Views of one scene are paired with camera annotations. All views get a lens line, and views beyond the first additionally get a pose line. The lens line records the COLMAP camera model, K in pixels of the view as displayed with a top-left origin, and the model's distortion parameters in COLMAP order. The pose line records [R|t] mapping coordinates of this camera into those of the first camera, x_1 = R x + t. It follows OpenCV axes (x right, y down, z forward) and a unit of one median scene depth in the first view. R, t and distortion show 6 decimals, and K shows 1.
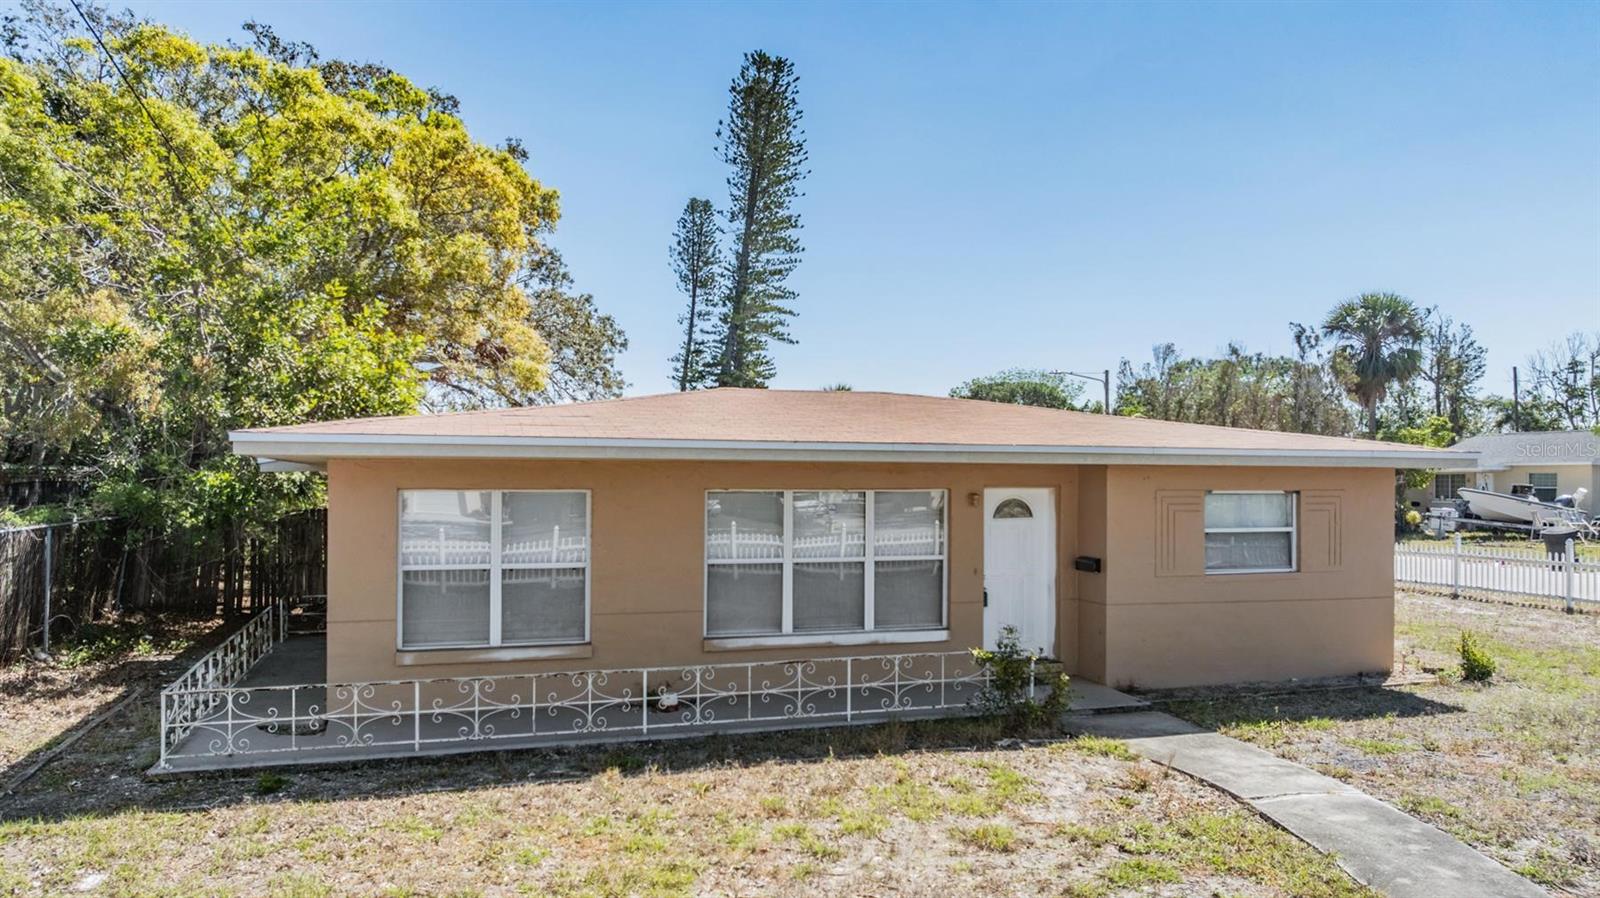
lens RADIAL K [[1144.1, 0, 800.0], [0, 1144.1, 449.0], [0, 0, 1]] dist [0.001806, 0.001243]
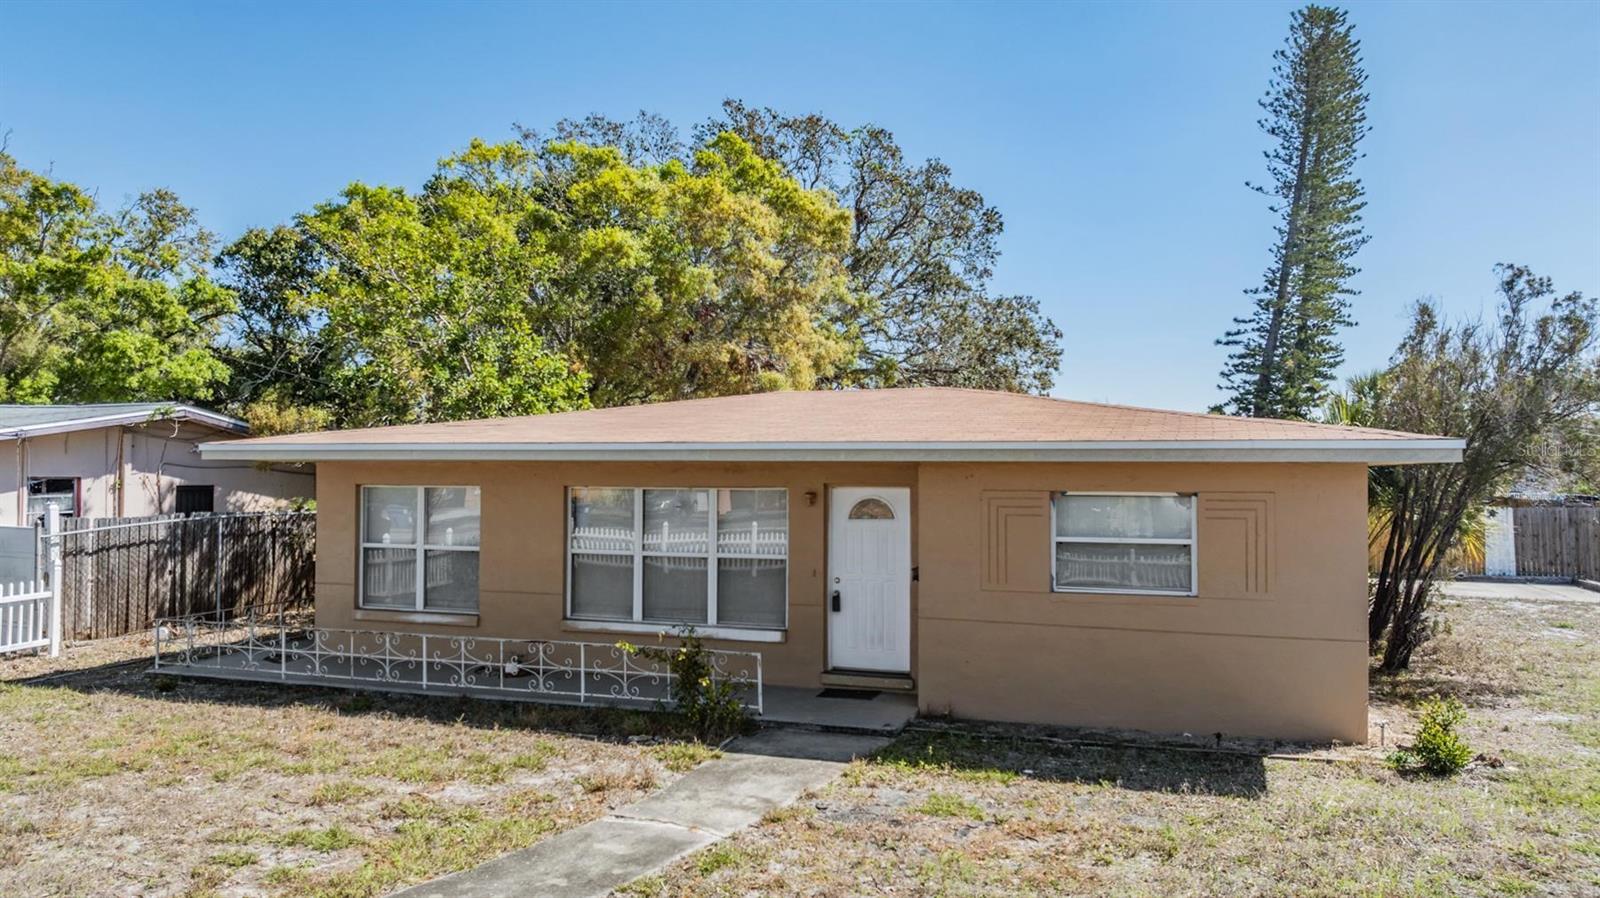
lens RADIAL K [[1118.7, 0, 800.0], [0, 1118.7, 449.0], [0, 0, 1]] dist [-0.017060, -0.000134]
pose [[0.800701, -0.015085, -0.598875, 0.711186], [0.014218, 0.999880, -0.006176, 0.007815], [0.598896, -0.003570, 0.800819, 0.238883]]
